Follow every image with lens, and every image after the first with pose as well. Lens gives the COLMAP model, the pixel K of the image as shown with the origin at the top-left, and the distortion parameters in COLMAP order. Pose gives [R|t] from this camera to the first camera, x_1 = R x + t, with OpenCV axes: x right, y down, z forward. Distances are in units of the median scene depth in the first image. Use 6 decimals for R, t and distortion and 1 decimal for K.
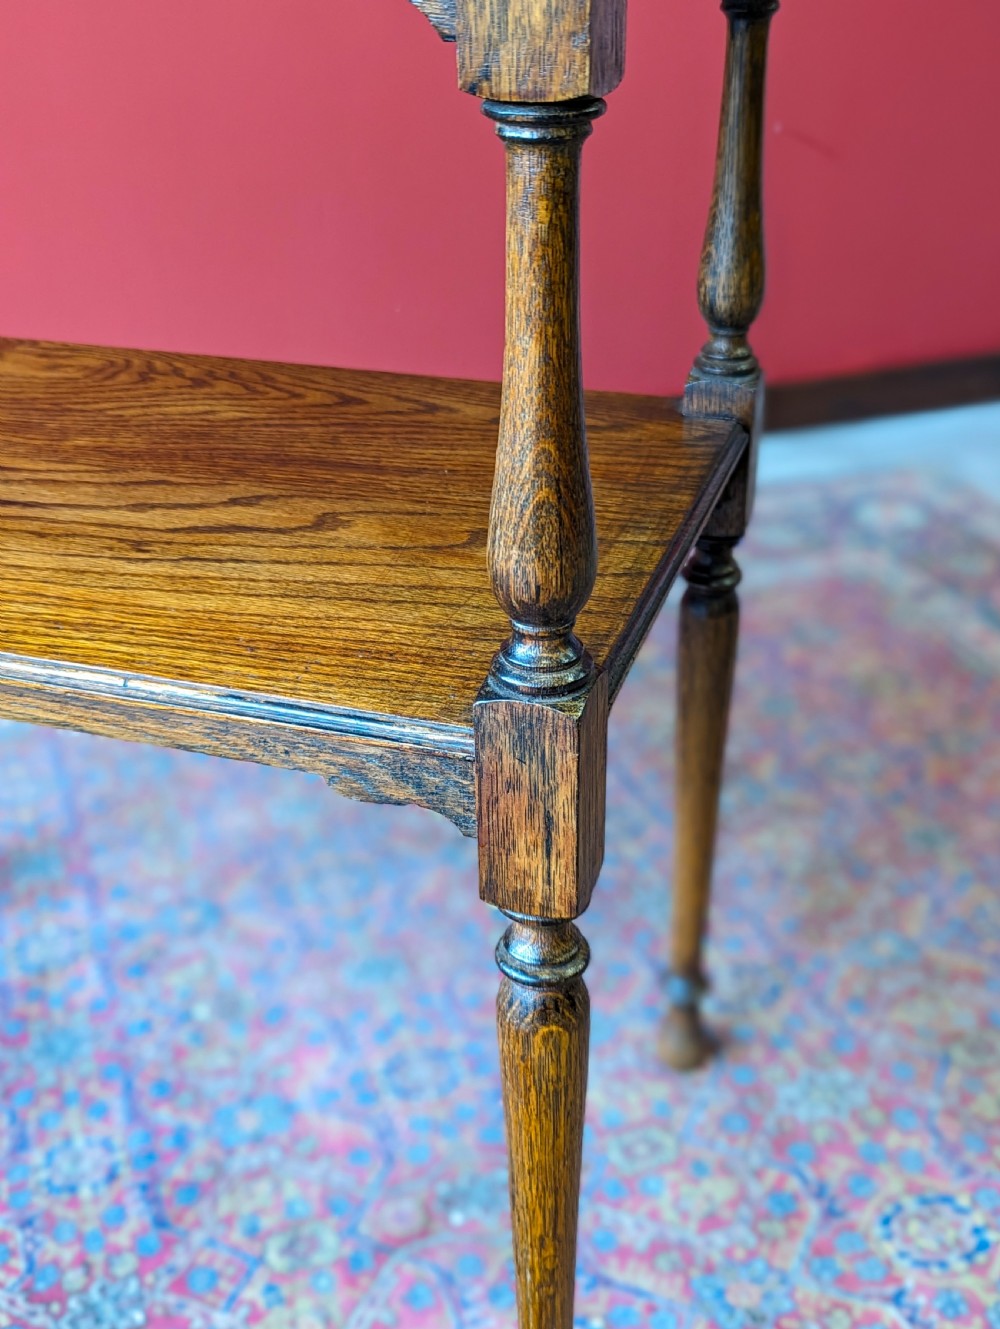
lens RADIAL K [[1492.4, 0, 500.0], [0, 1492.4, 664.5], [0, 0, 1]] dist [0.013118, 0.012901]
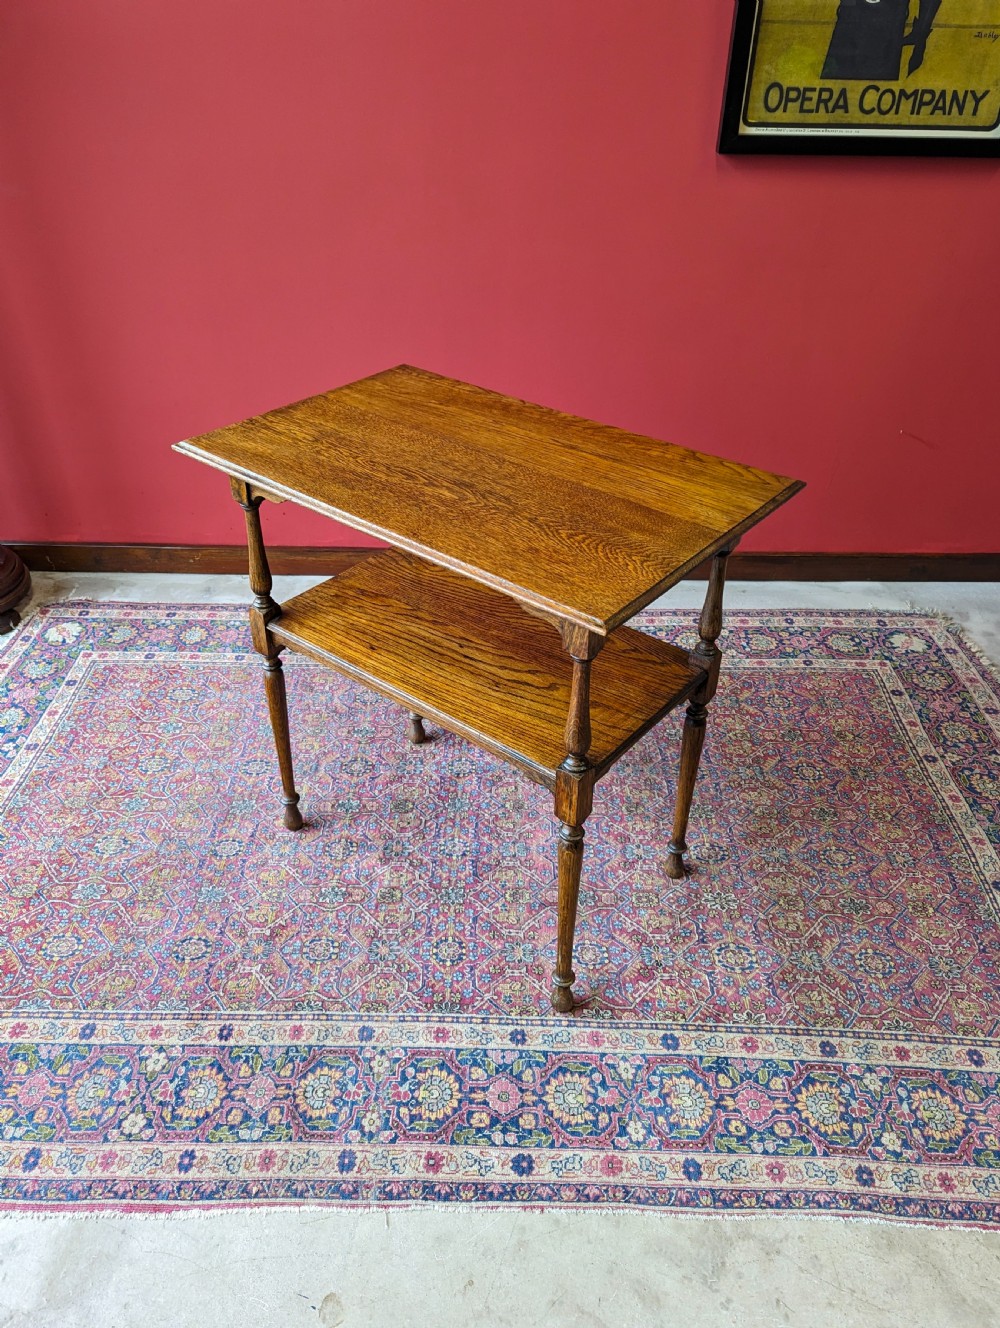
lens RADIAL K [[1010.0, 0, 502.4], [0, 1010.0, 638.8], [0, 0, 1]] dist [0.062707, -0.048111]
pose [[0.933328, 0.215832, -0.286905, 0.311659], [-0.189290, 0.974855, 0.117585, -0.342508], [0.305070, -0.055437, 0.950715, -0.904042]]
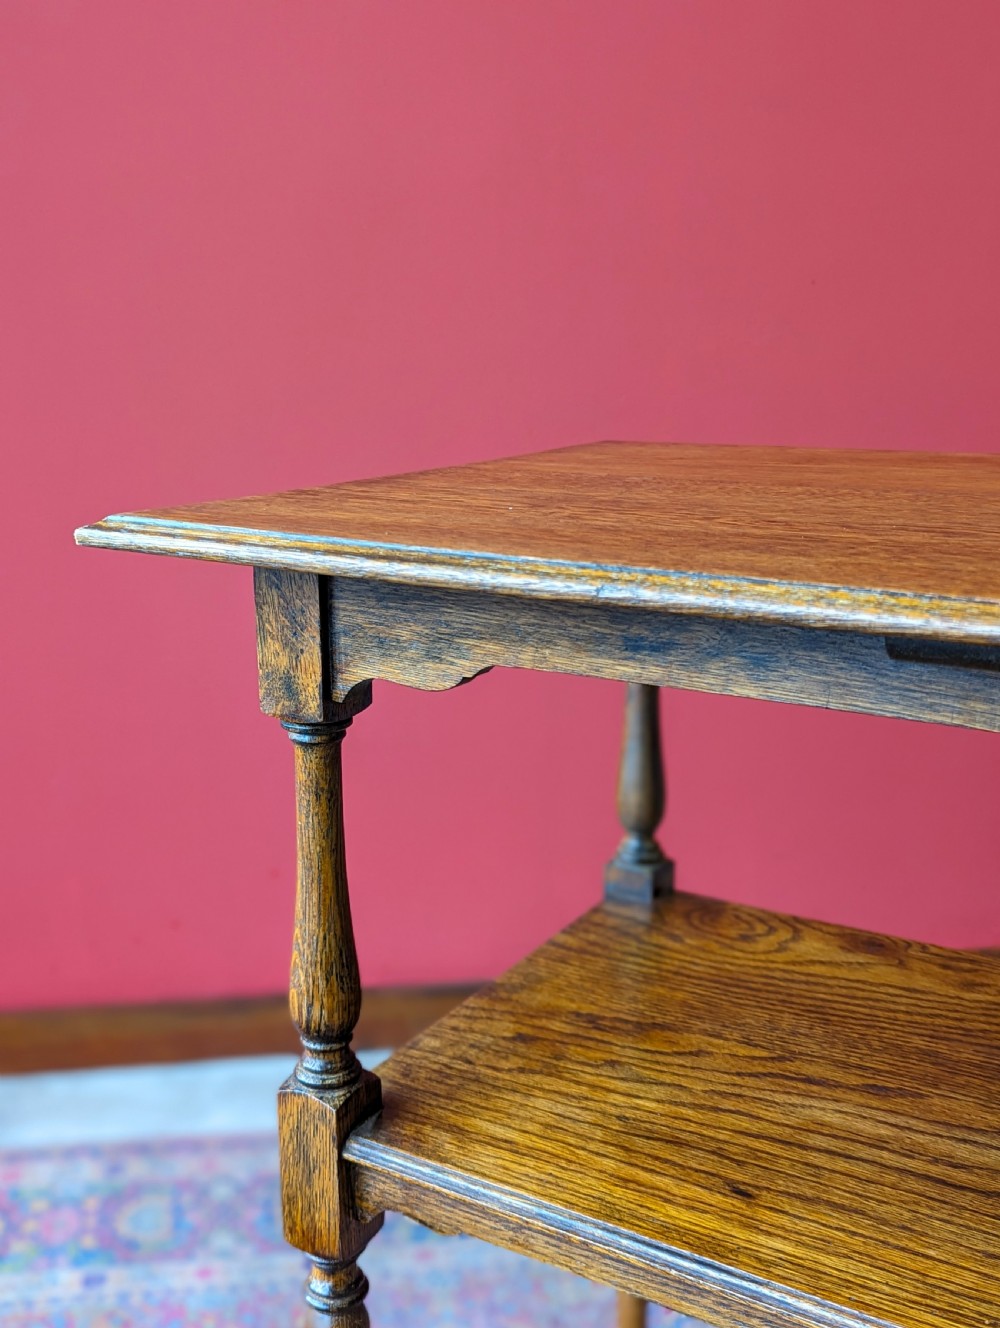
lens RADIAL K [[1420.1, 0, 504.0], [0, 1420.1, 670.7], [0, 0, 1]] dist [0.069377, -0.063074]
pose [[0.973245, 0.053728, -0.223400, -0.396165], [-0.109602, 0.963089, -0.245860, -0.130948], [0.201944, 0.263767, 0.943210, -0.041339]]
